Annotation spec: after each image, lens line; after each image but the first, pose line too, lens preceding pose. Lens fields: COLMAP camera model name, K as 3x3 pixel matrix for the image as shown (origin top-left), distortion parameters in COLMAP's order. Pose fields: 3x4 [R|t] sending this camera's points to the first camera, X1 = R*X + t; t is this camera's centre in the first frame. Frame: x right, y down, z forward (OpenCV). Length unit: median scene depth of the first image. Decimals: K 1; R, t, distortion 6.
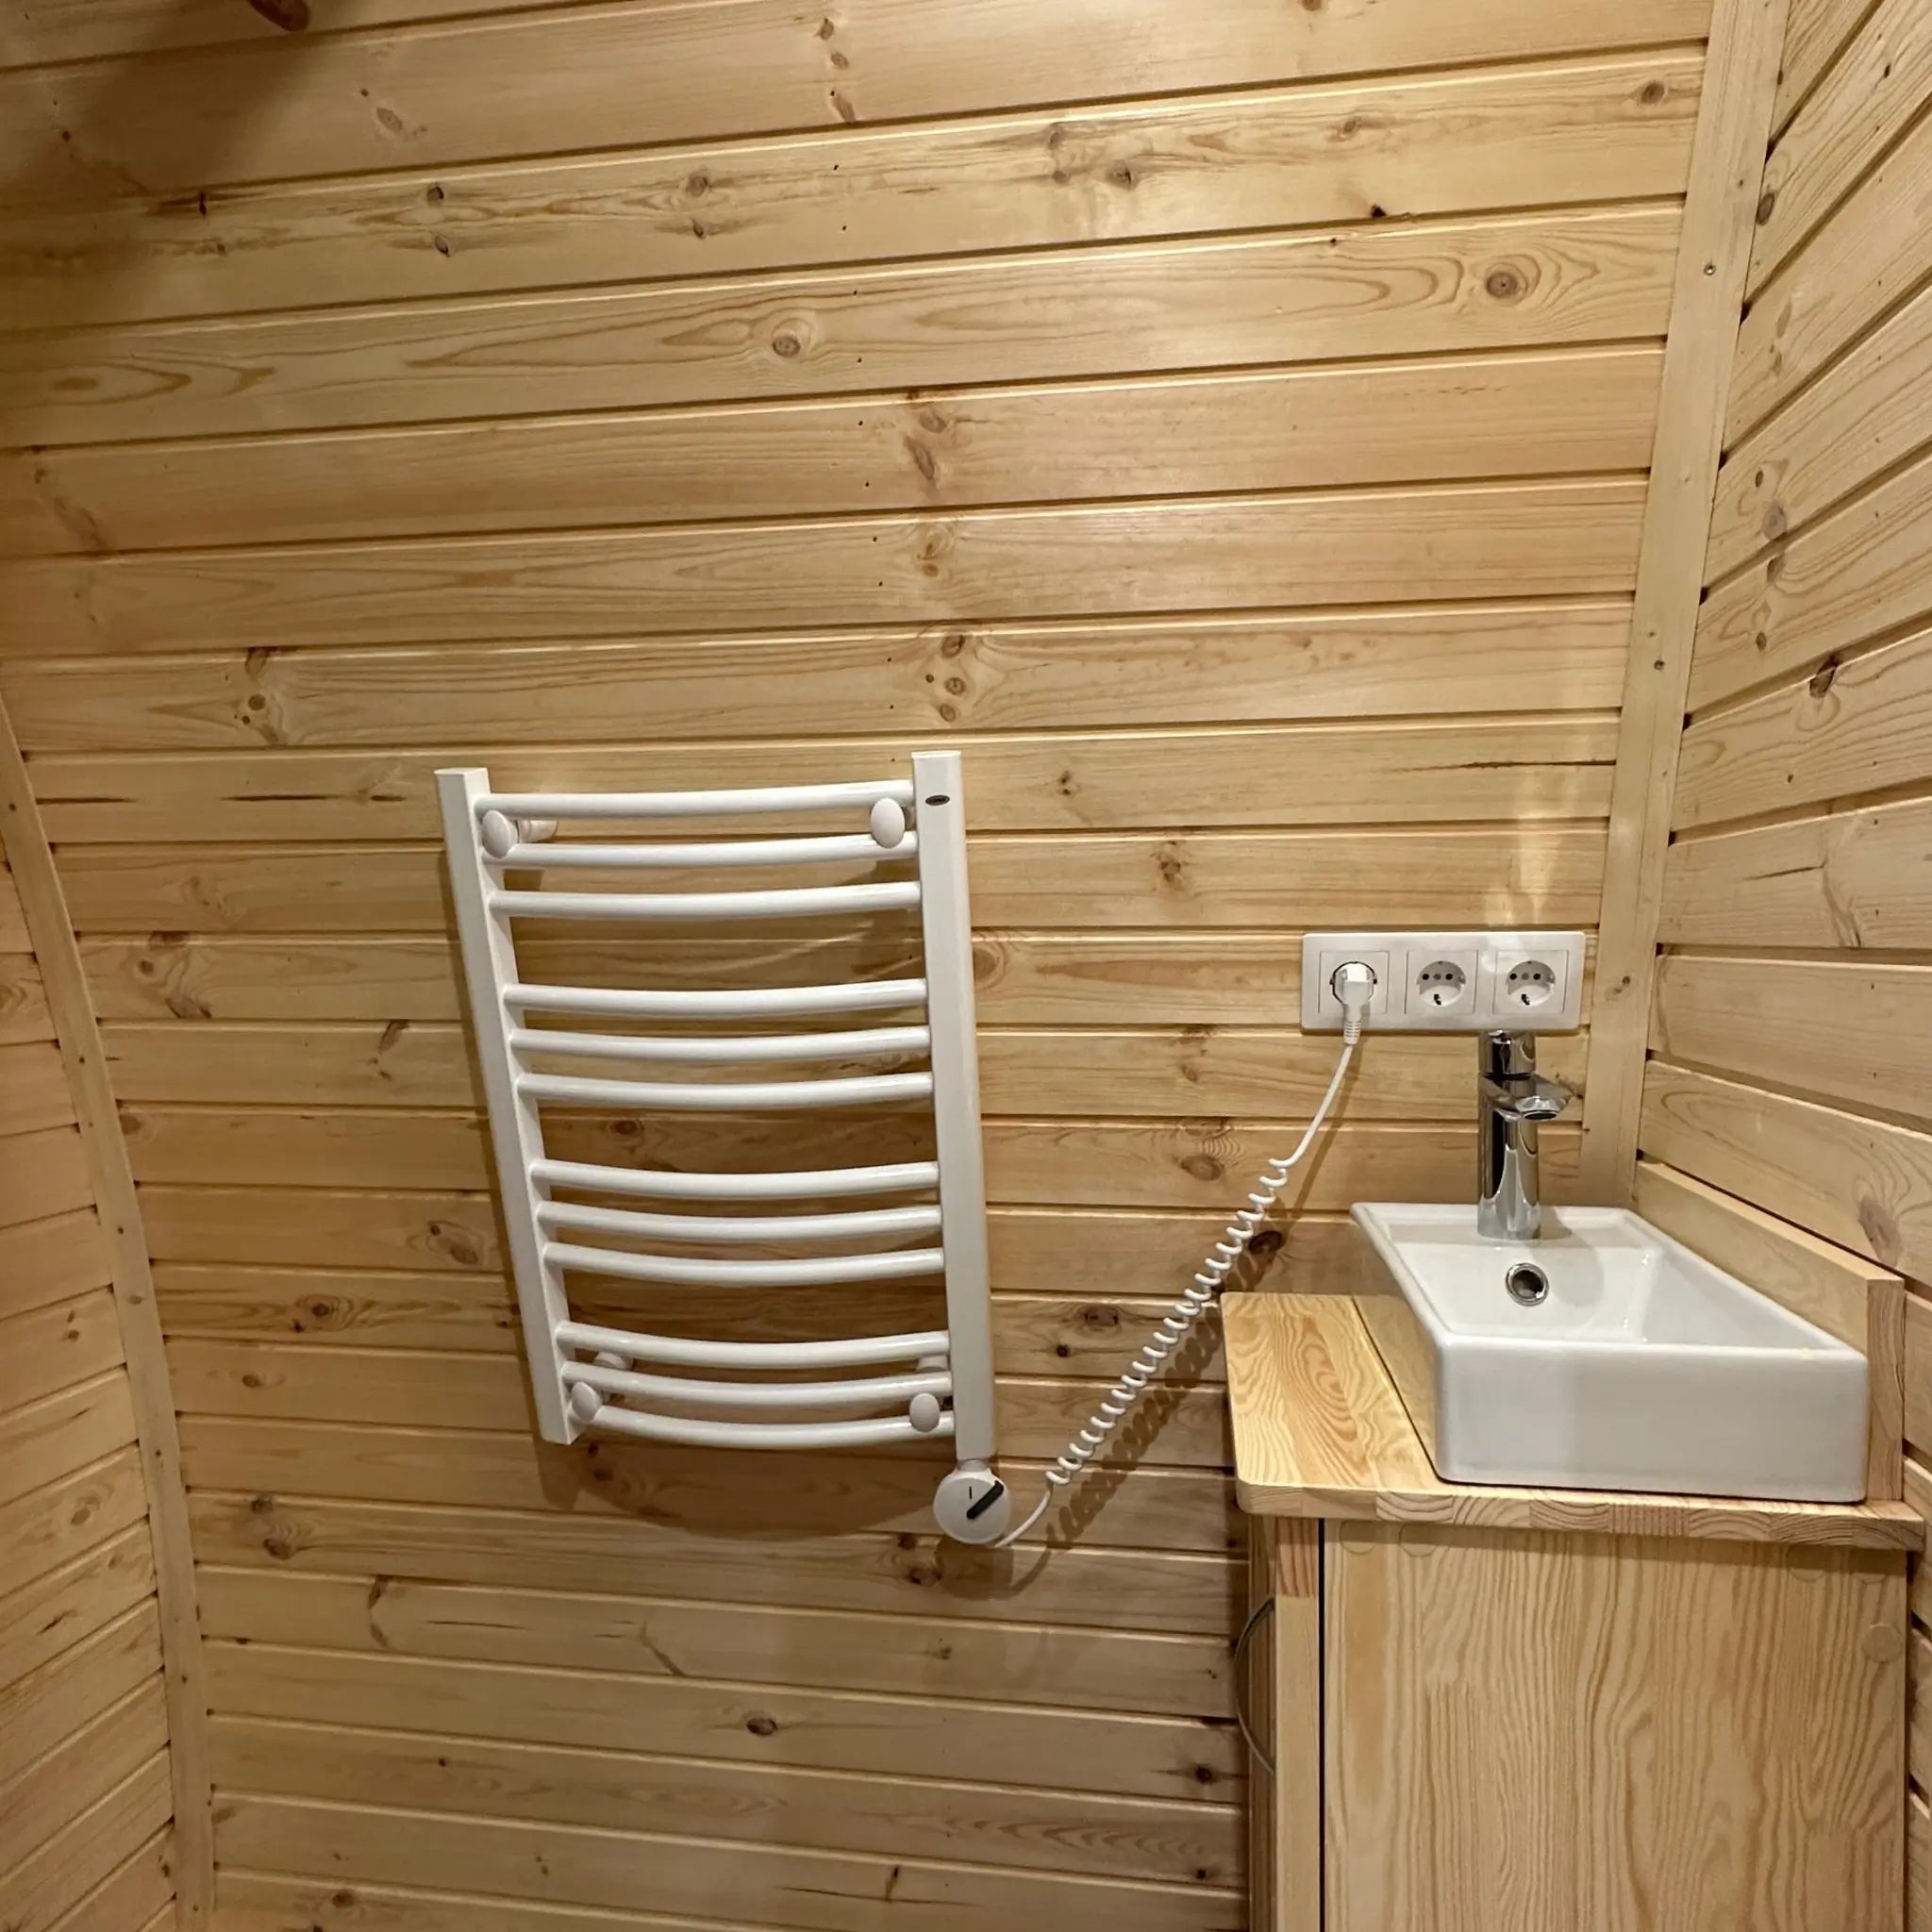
lens RADIAL K [[1364.4, 0, 966.0], [0, 1364.4, 966.0], [0, 0, 1]] dist [-0.005073, 0.001761]
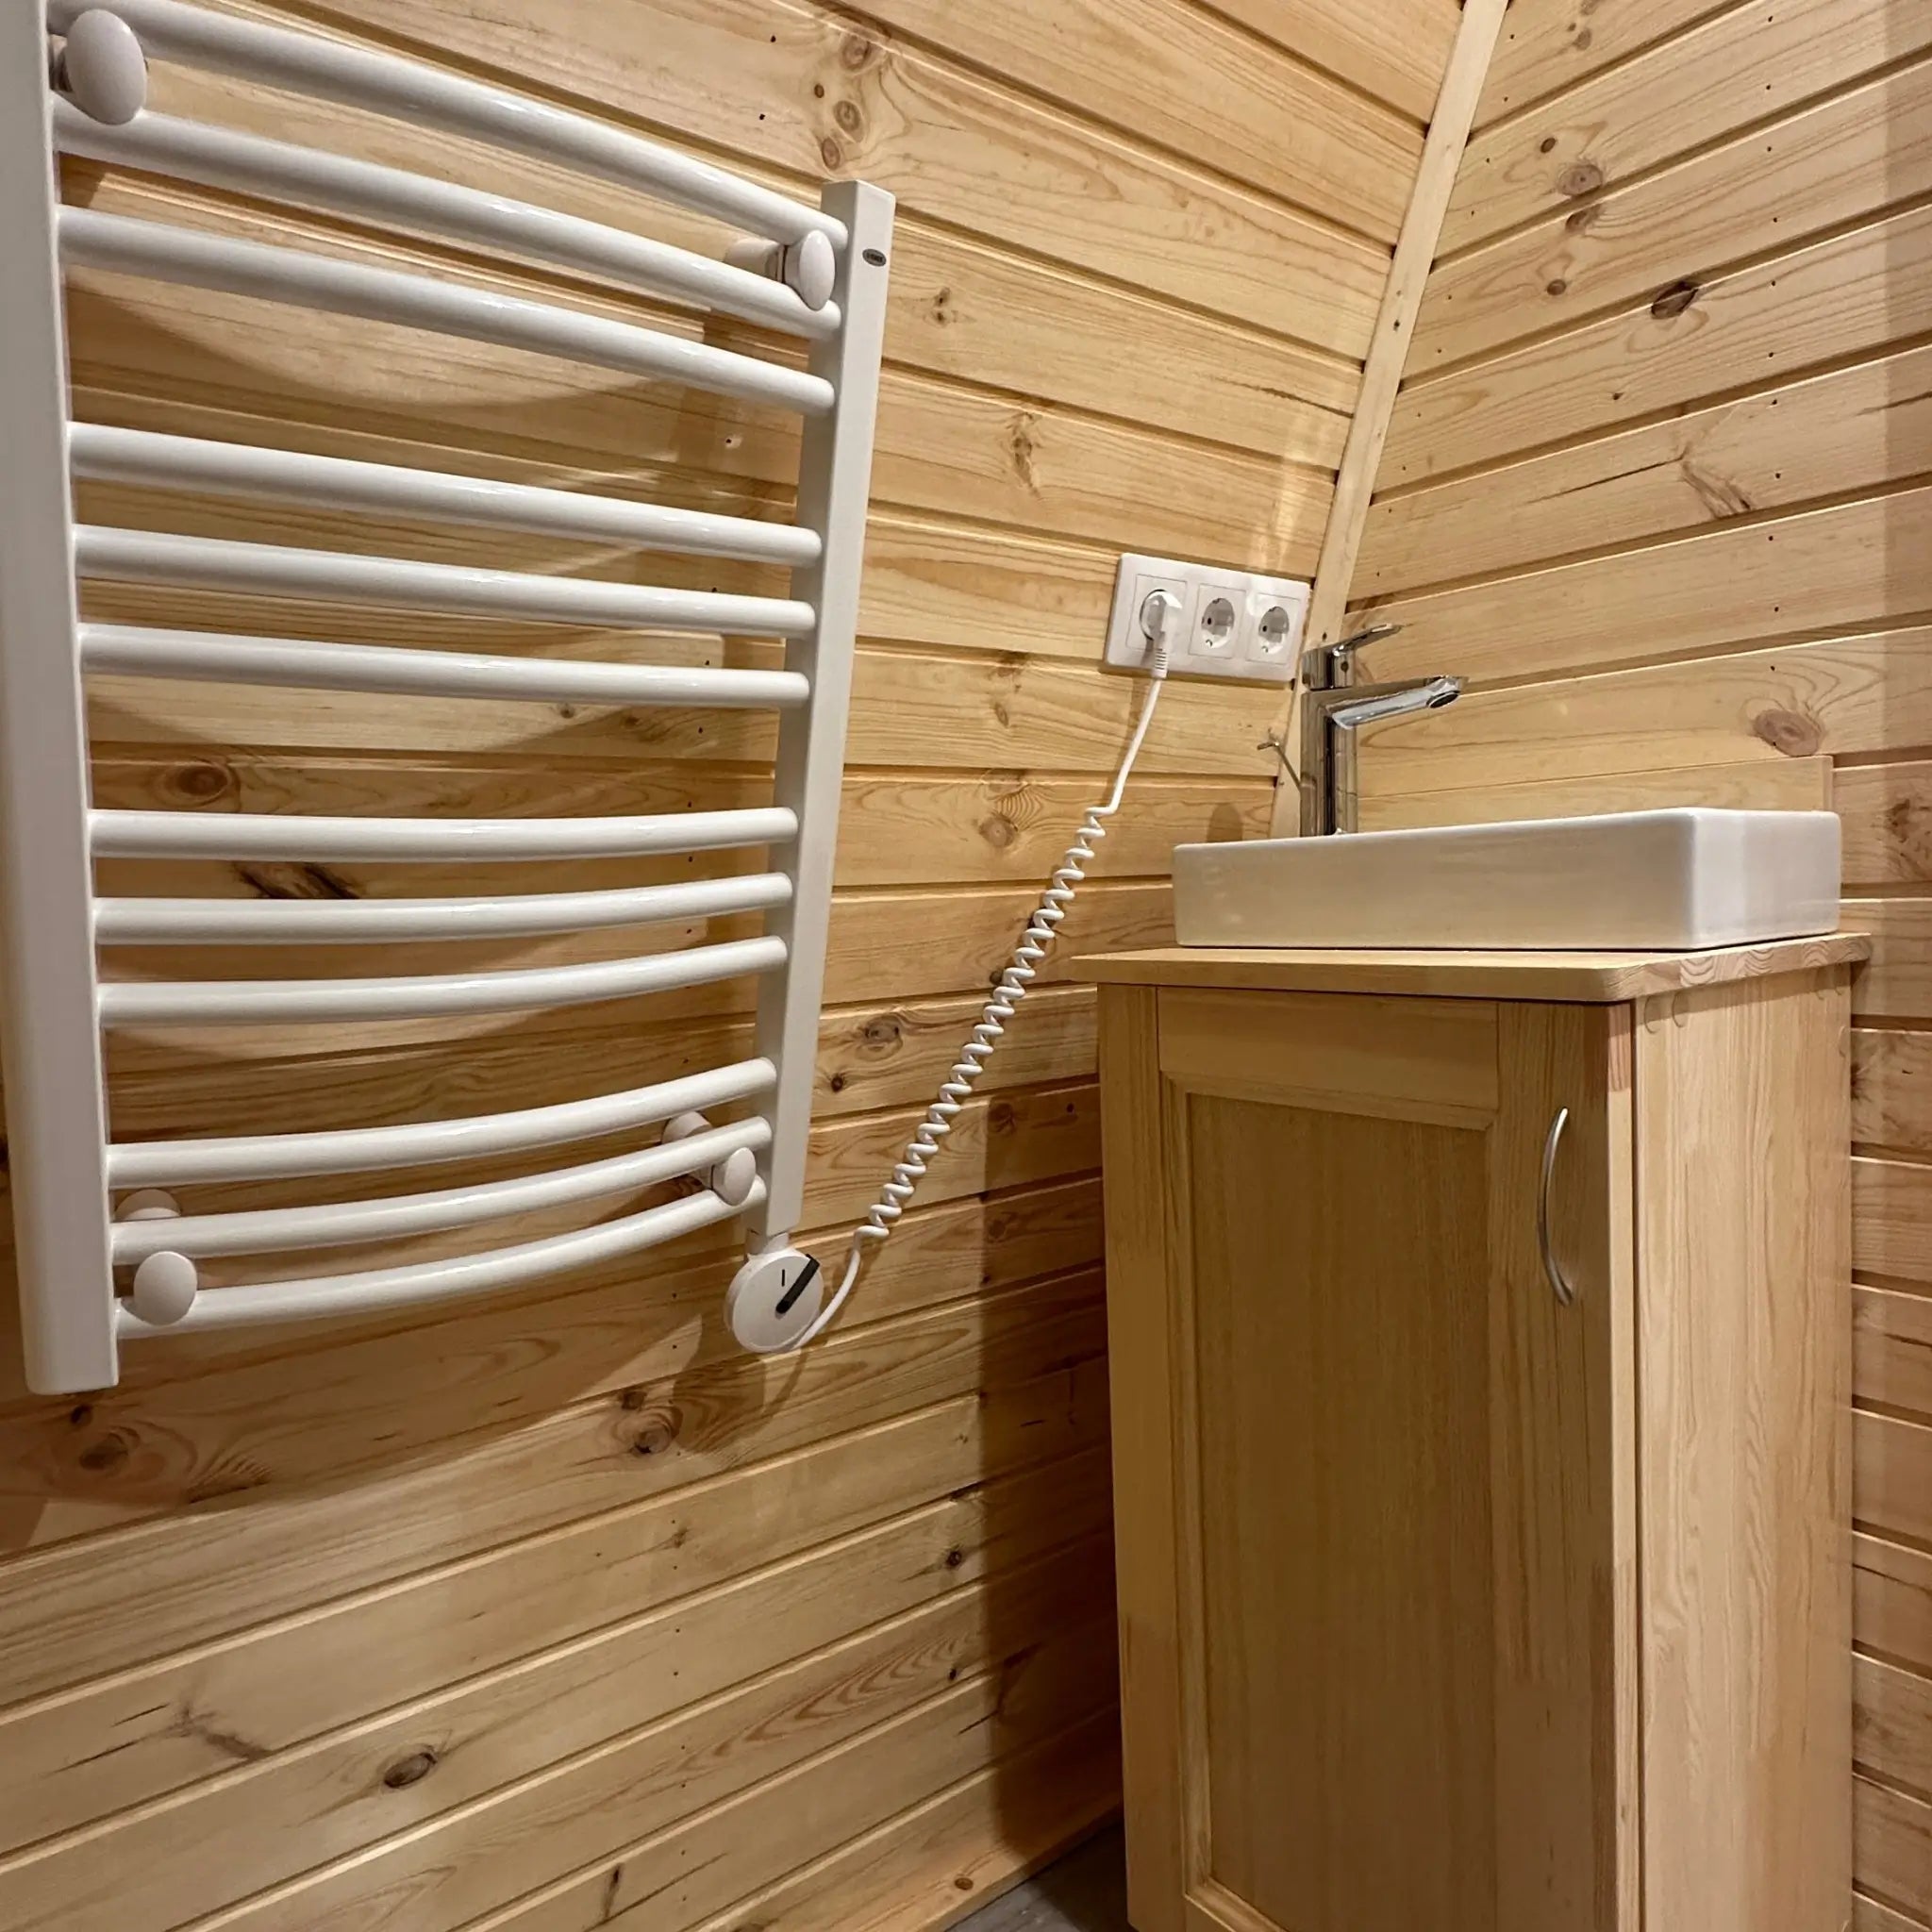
lens RADIAL K [[1364.4, 0, 966.0], [0, 1364.4, 966.0], [0, 0, 1]] dist [-0.005073, 0.001761]
pose [[0.682912, -0.060207, 0.728015, -0.482545], [0.048960, 0.998129, 0.036619, 0.204864], [-0.728858, 0.010636, 0.684582, 0.439369]]
